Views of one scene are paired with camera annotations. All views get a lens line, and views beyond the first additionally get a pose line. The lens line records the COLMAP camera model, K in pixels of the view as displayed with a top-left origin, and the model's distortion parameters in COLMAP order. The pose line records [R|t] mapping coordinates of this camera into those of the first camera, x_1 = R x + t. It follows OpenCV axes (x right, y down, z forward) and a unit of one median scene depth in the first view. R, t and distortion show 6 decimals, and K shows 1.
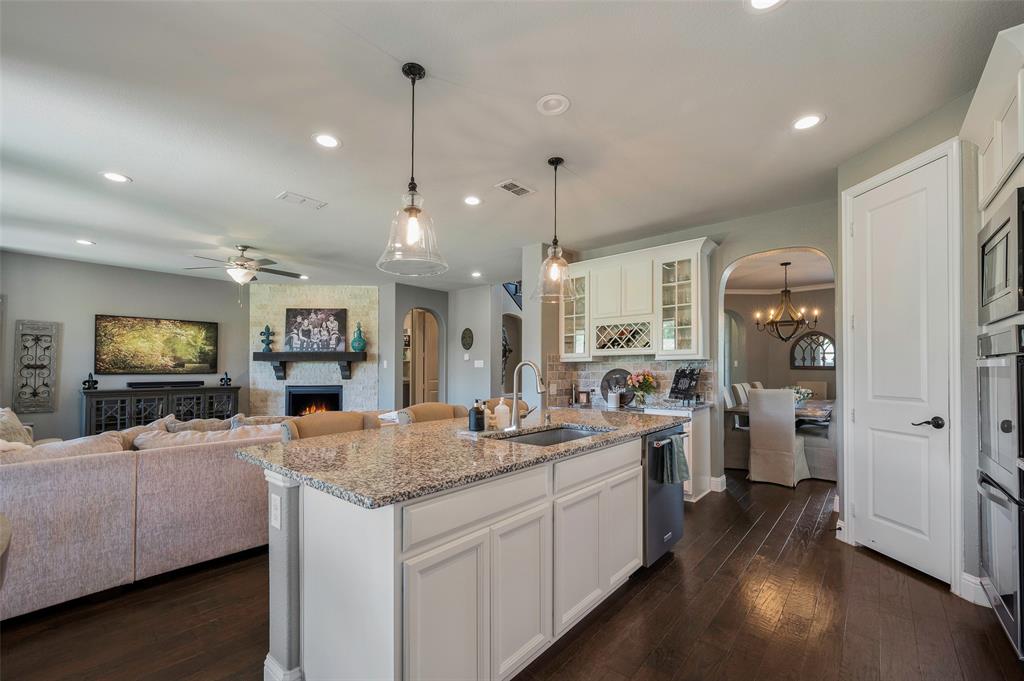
lens RADIAL K [[430.8, 0, 510.0], [0, 430.8, 336.9], [0, 0, 1]] dist [0.000161, 0.000044]
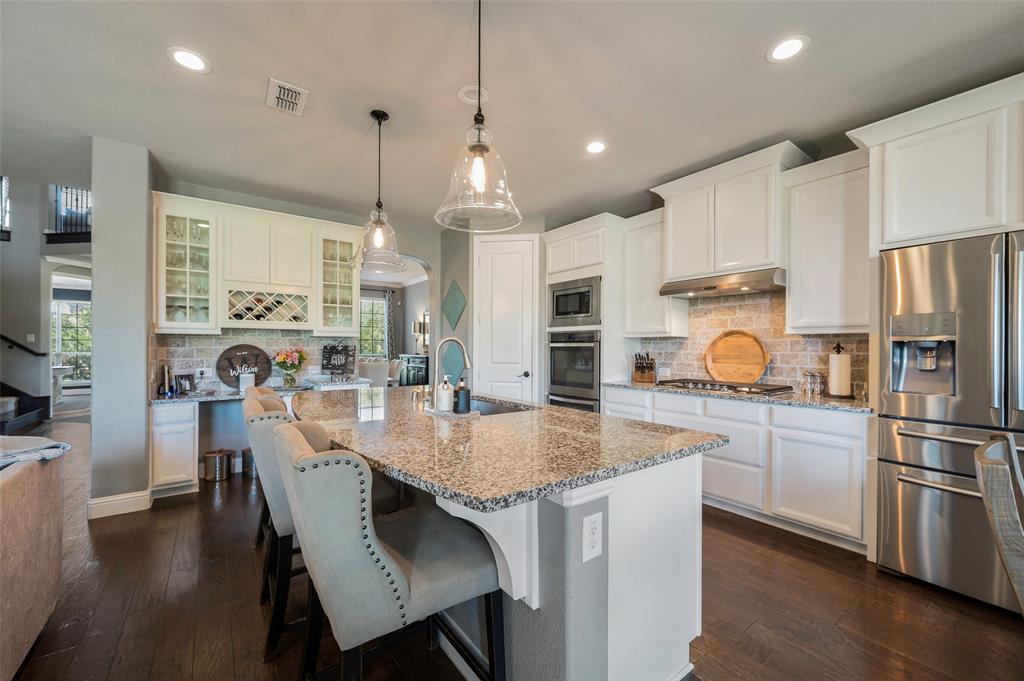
lens RADIAL K [[408.8, 0, 516.5], [0, 408.8, 345.3], [0, 0, 1]] dist [0.001766, 0.000364]
pose [[0.226217, 0.008485, 0.974040, -0.444953], [-0.080176, 0.996731, 0.009938, 0.028197], [-0.970772, -0.080342, 0.226158, 0.339813]]
